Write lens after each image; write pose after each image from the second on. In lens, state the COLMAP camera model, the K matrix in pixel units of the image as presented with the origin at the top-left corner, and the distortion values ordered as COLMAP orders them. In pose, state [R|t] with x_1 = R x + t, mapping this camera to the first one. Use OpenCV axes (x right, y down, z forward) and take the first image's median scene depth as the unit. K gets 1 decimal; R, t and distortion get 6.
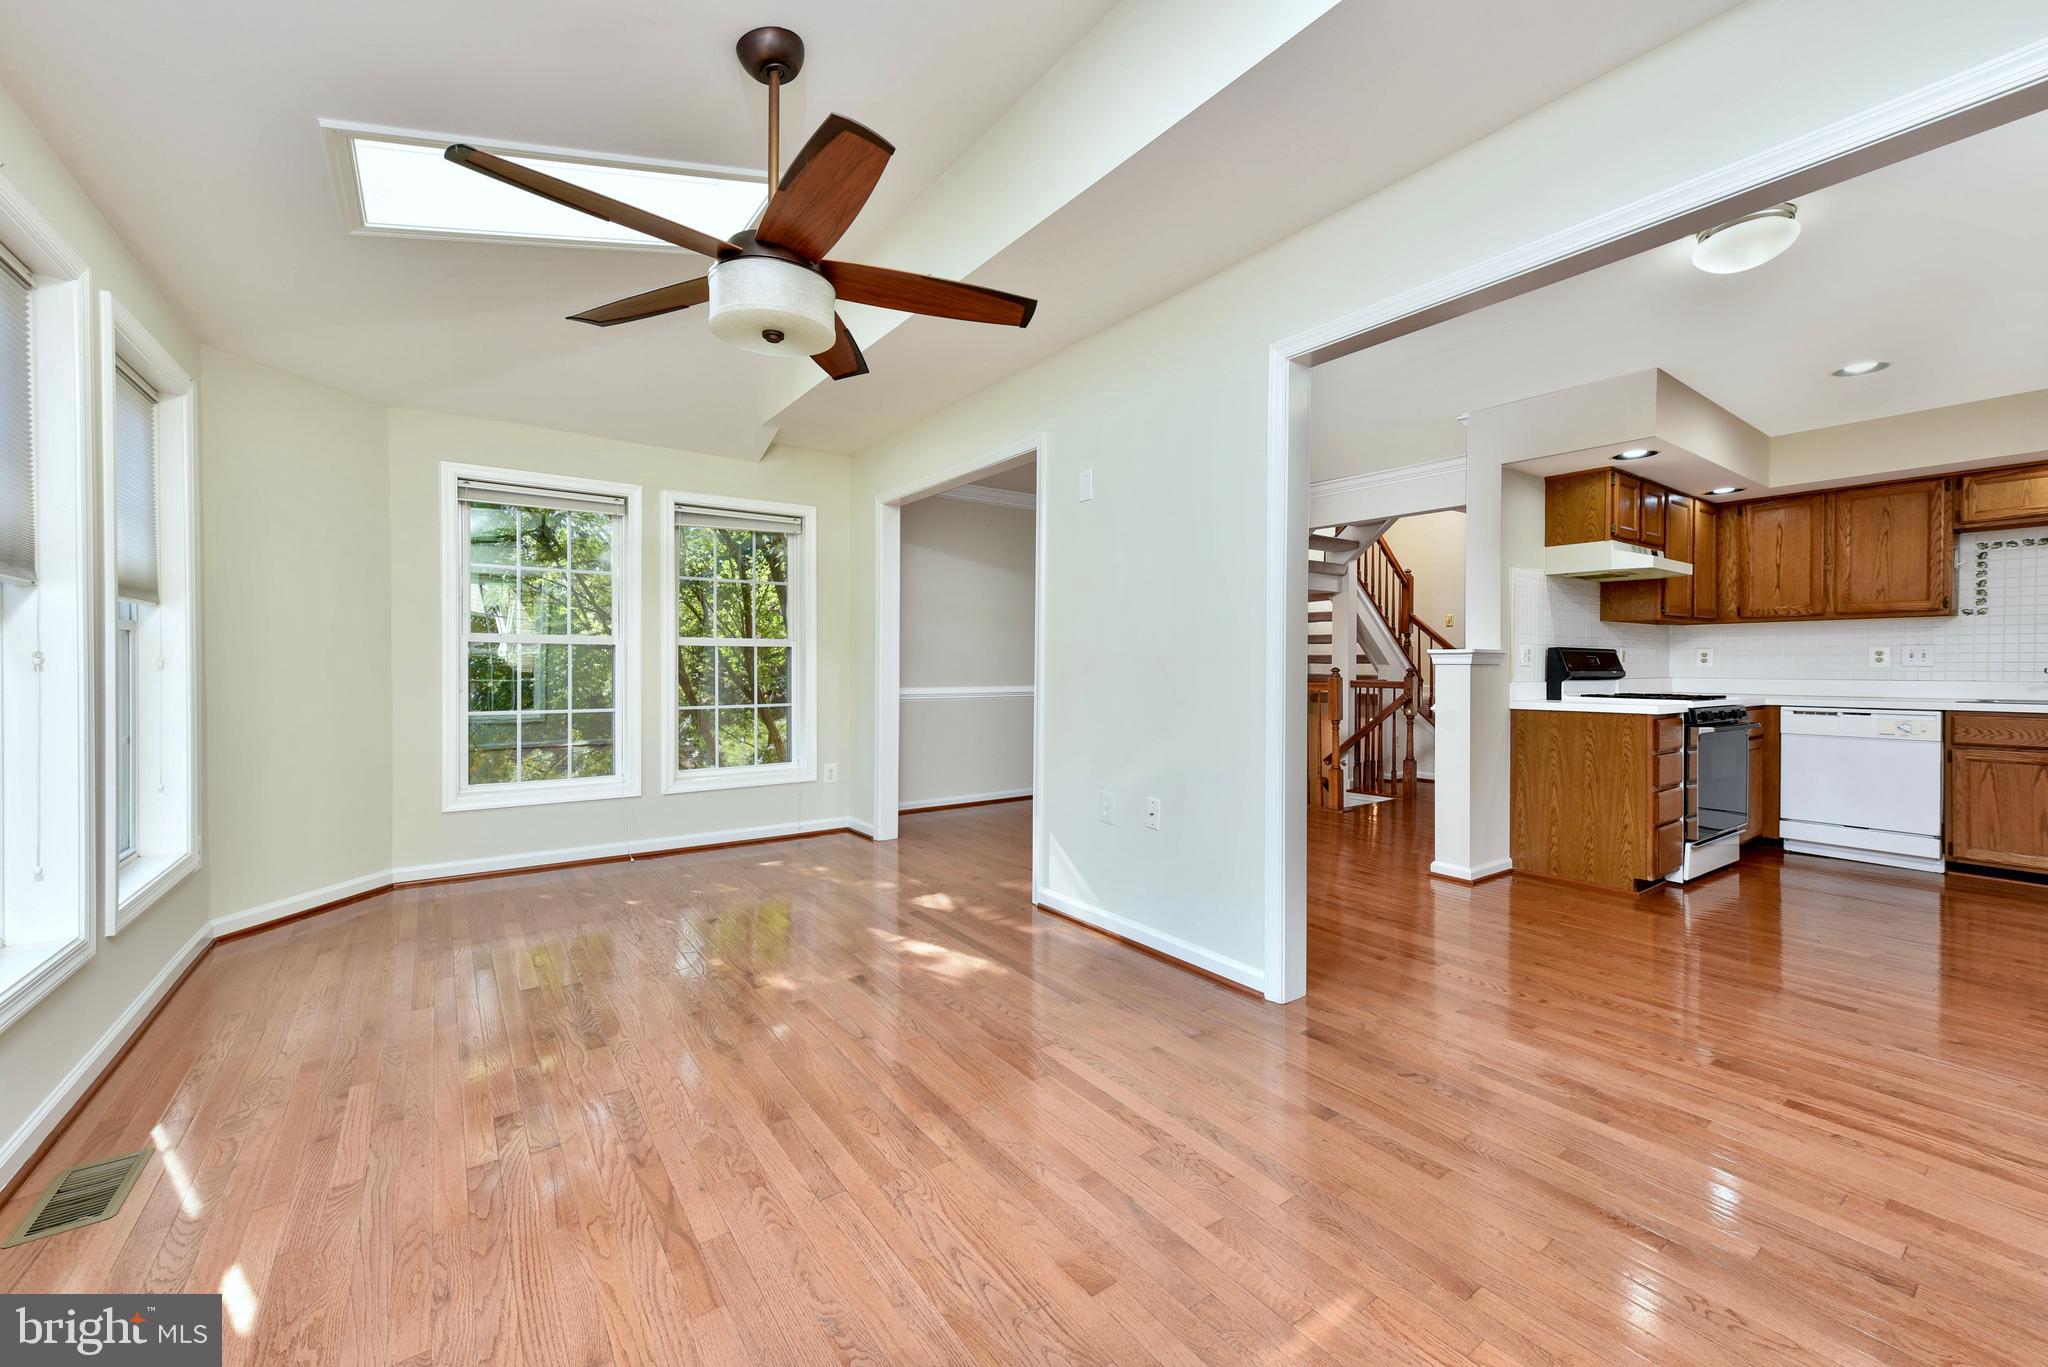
lens RADIAL K [[810.6, 0, 1027.6], [0, 810.6, 672.4], [0, 0, 1]] dist [0.017390, 0.000109]
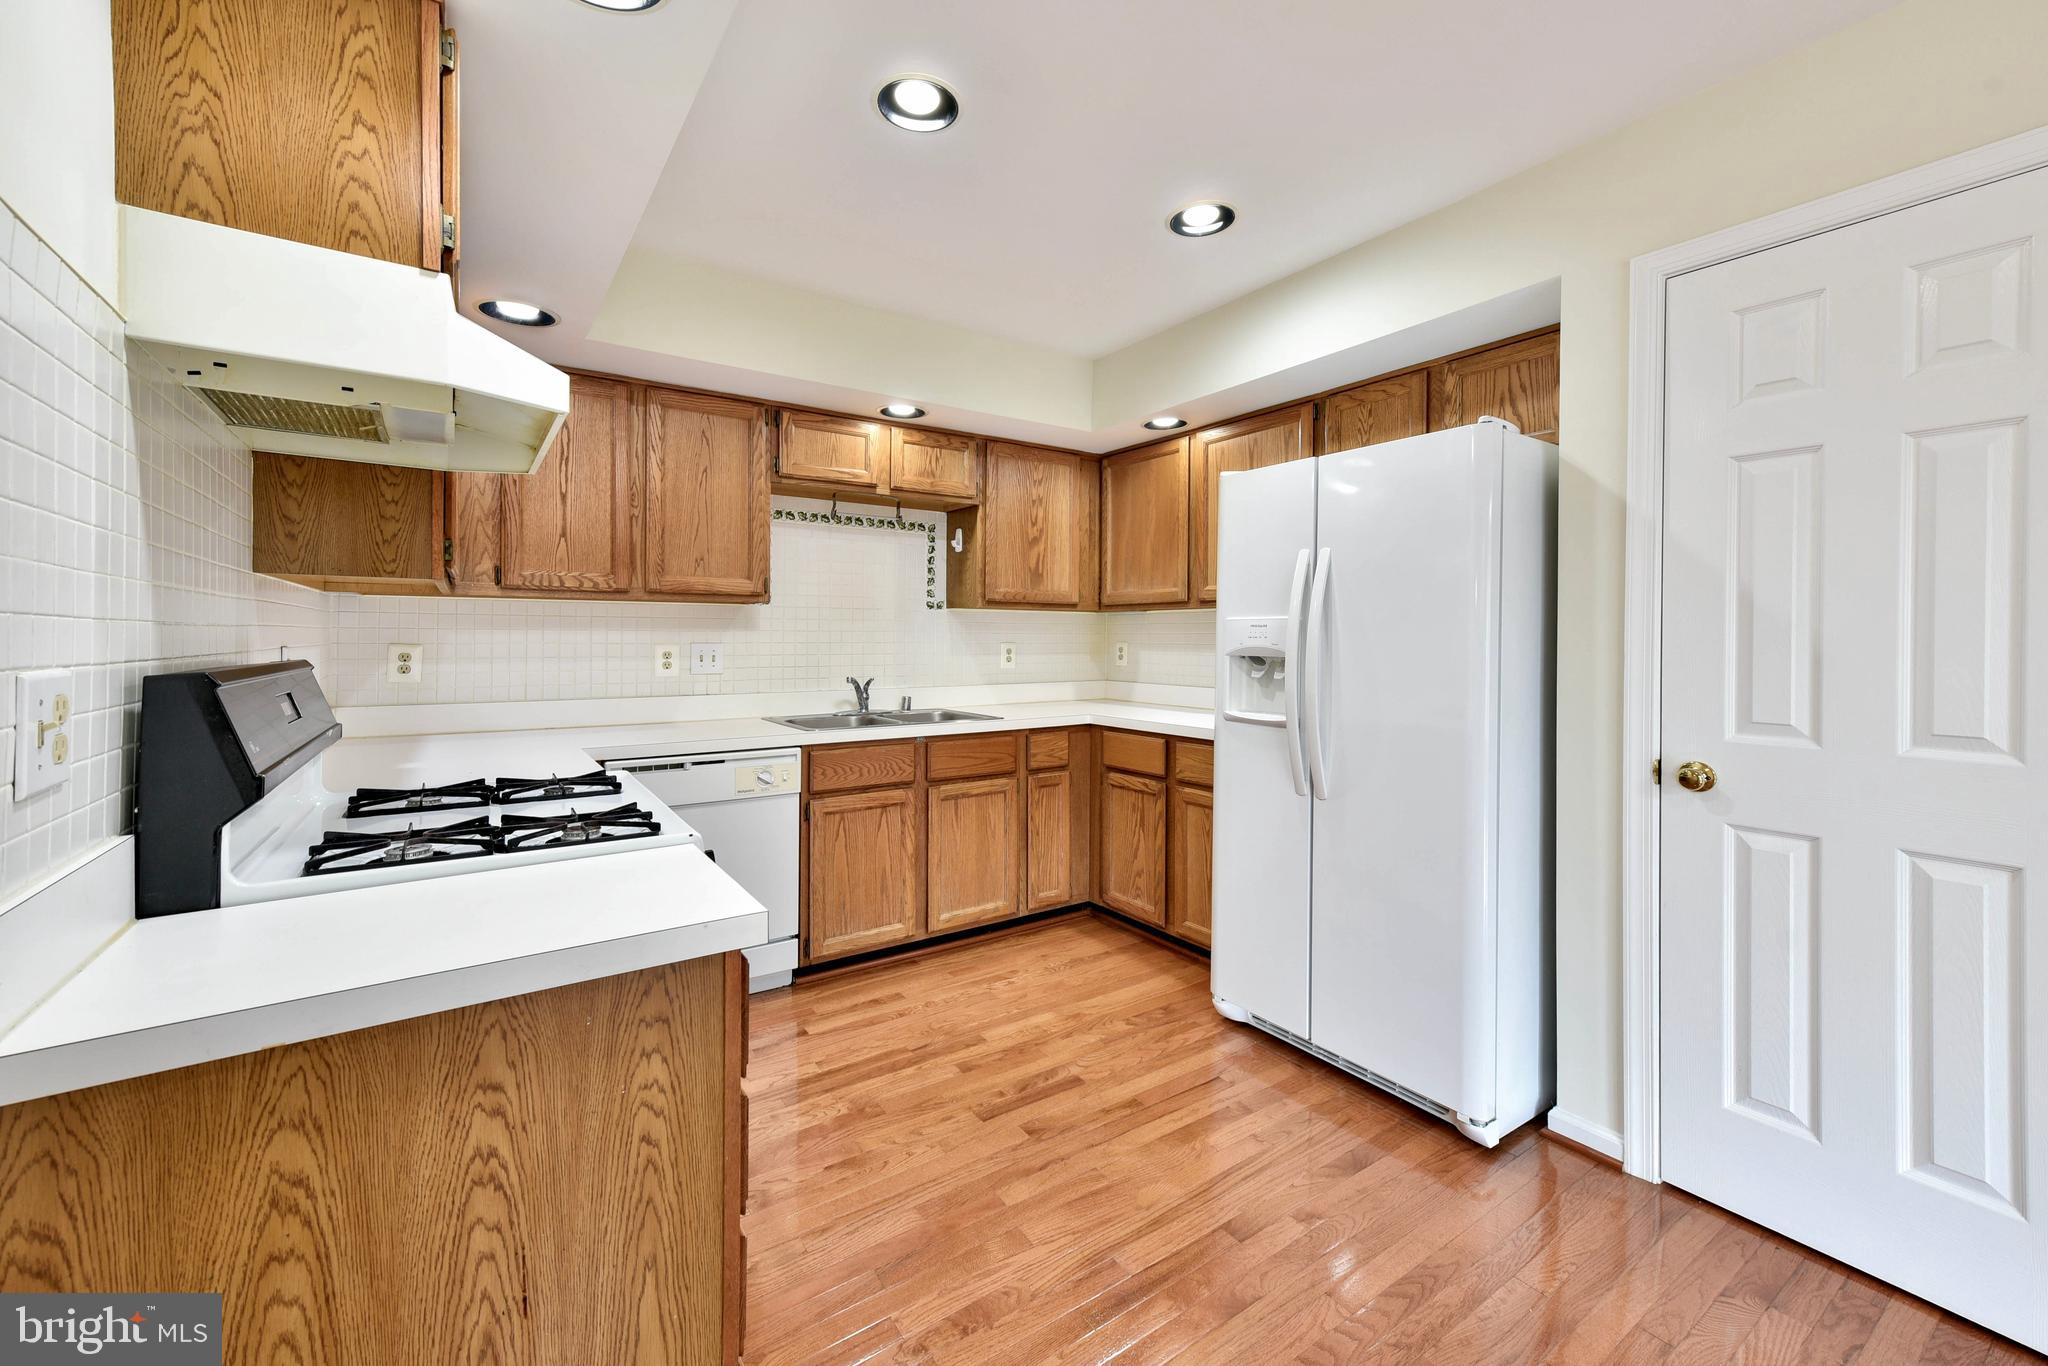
lens RADIAL K [[815.5, 0, 1020.5], [0, 815.5, 641.2], [0, 0, 1]] dist [0.010306, -0.000081]
pose [[0.034687, -0.004125, 0.999390, 0.438538], [0.005088, 0.999979, 0.003951, -0.039843], [-0.999385, 0.004948, 0.034707, 0.779814]]
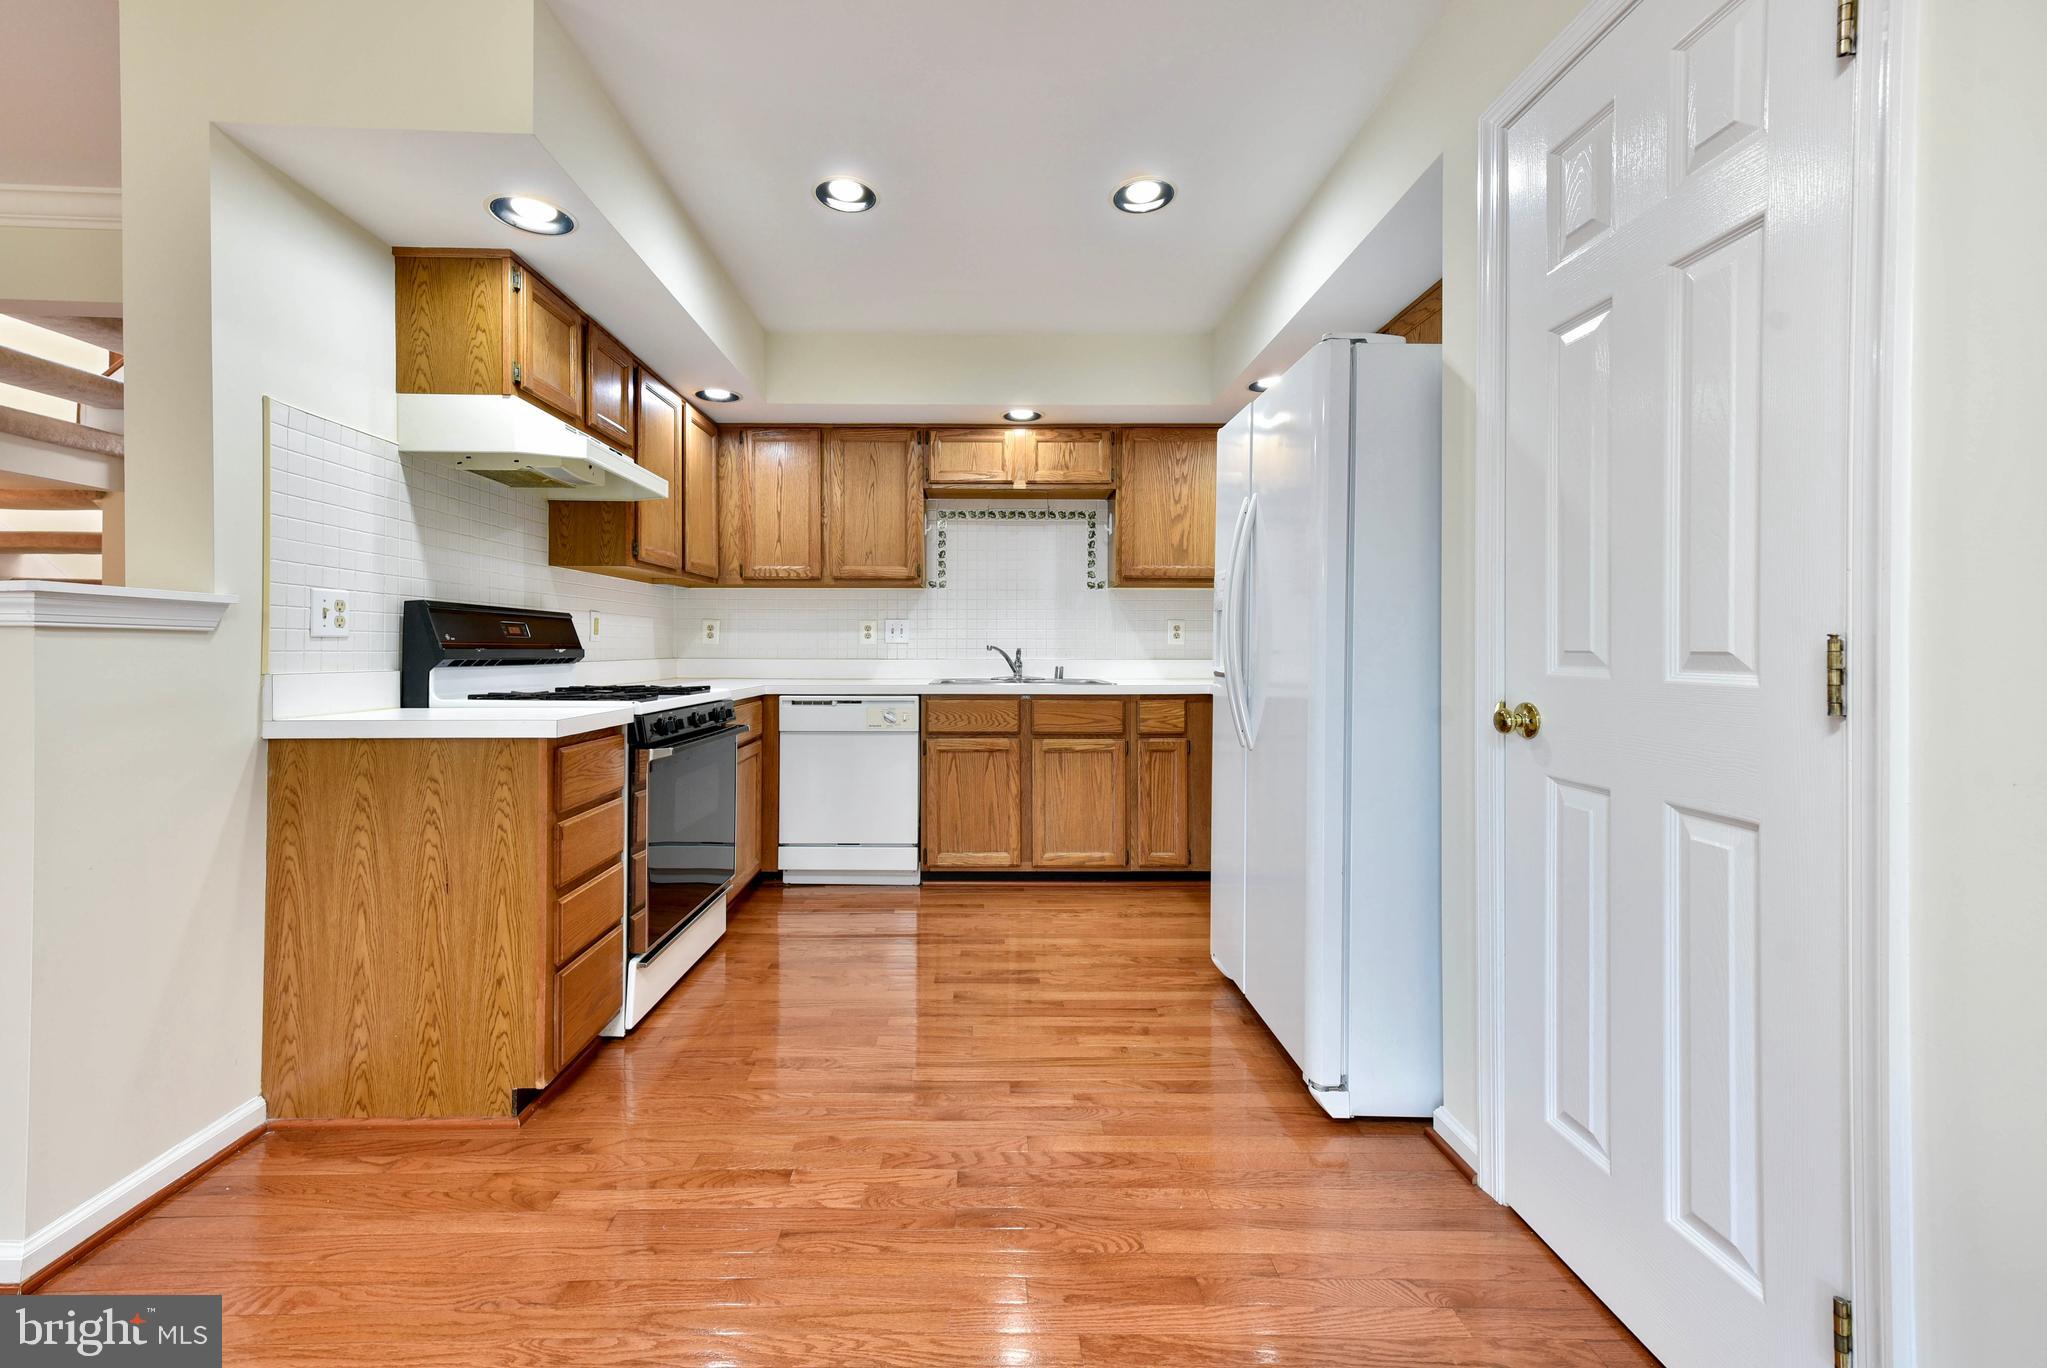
lens RADIAL K [[825.5, 0, 990.9], [0, 825.5, 648.2], [0, 0, 1]] dist [0.015400, 0.000022]
pose [[0.580689, 0.000060, 0.814125, 0.448489], [0.004088, 0.999987, -0.002989, 0.000966], [-0.814115, 0.005064, 0.580682, 0.438065]]
